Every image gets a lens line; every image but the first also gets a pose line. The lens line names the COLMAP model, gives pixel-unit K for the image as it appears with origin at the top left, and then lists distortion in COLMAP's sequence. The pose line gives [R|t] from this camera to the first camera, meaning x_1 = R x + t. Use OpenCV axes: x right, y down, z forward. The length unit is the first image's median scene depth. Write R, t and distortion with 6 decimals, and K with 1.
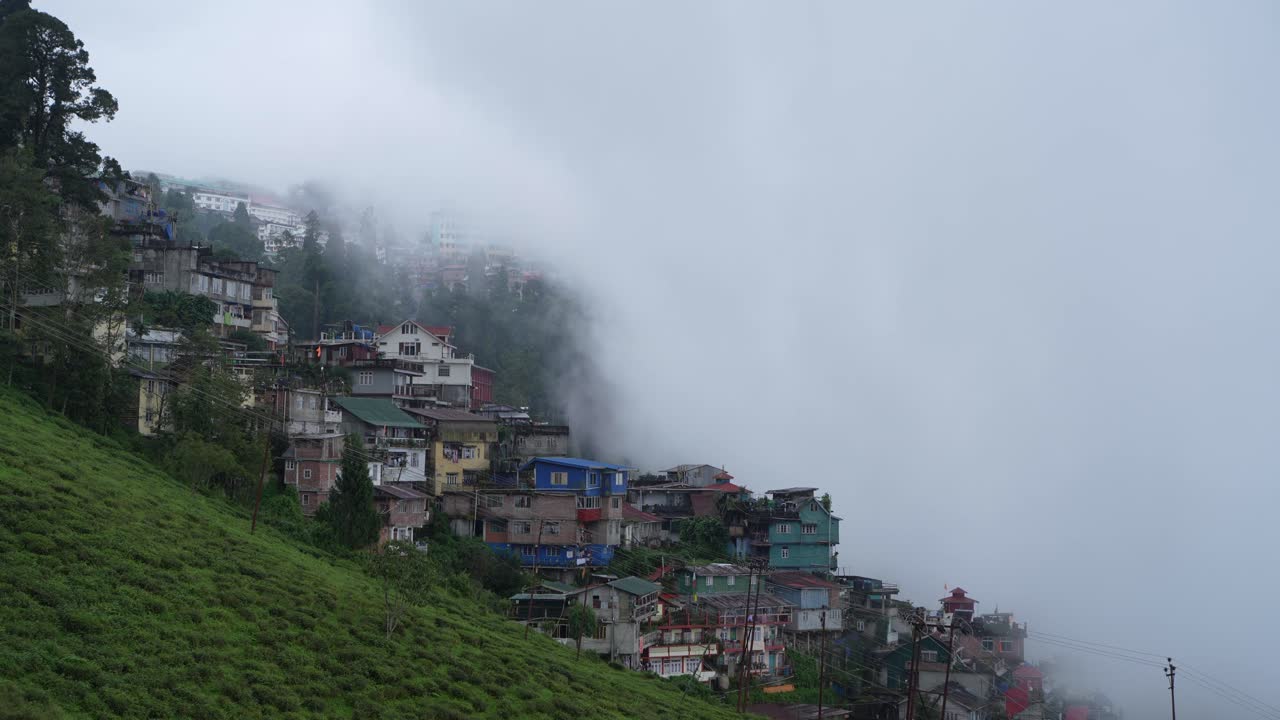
lens RADIAL K [[2074.8, 0, 640.0], [0, 2074.8, 360.0], [0, 0, 1]] dist [0.148010, 0.103706]
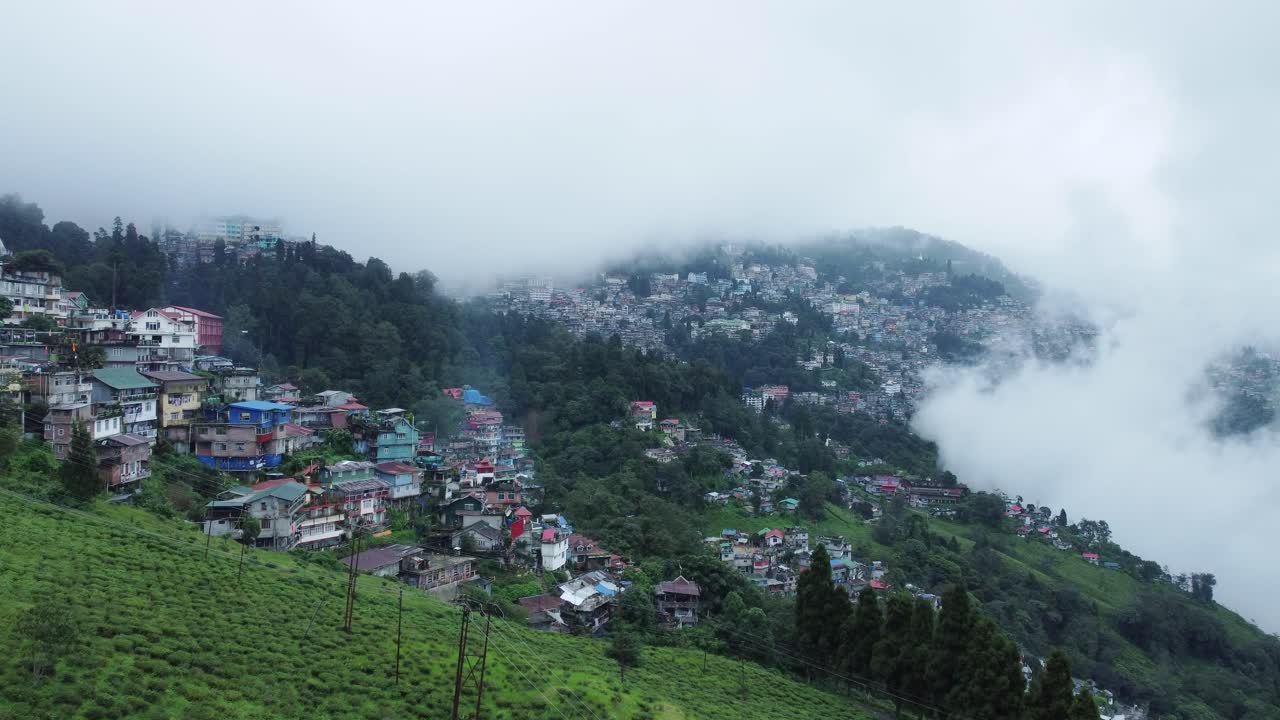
lens RADIAL K [[1009.2, 0, 640.0], [0, 1009.2, 360.0], [0, 0, 1]] dist [-0.002284, -0.001431]
pose [[0.952985, -0.006330, 0.302953, 0.017340], [-0.014442, 0.997697, 0.066273, -0.044197], [-0.302675, -0.067533, 0.950698, 0.145582]]
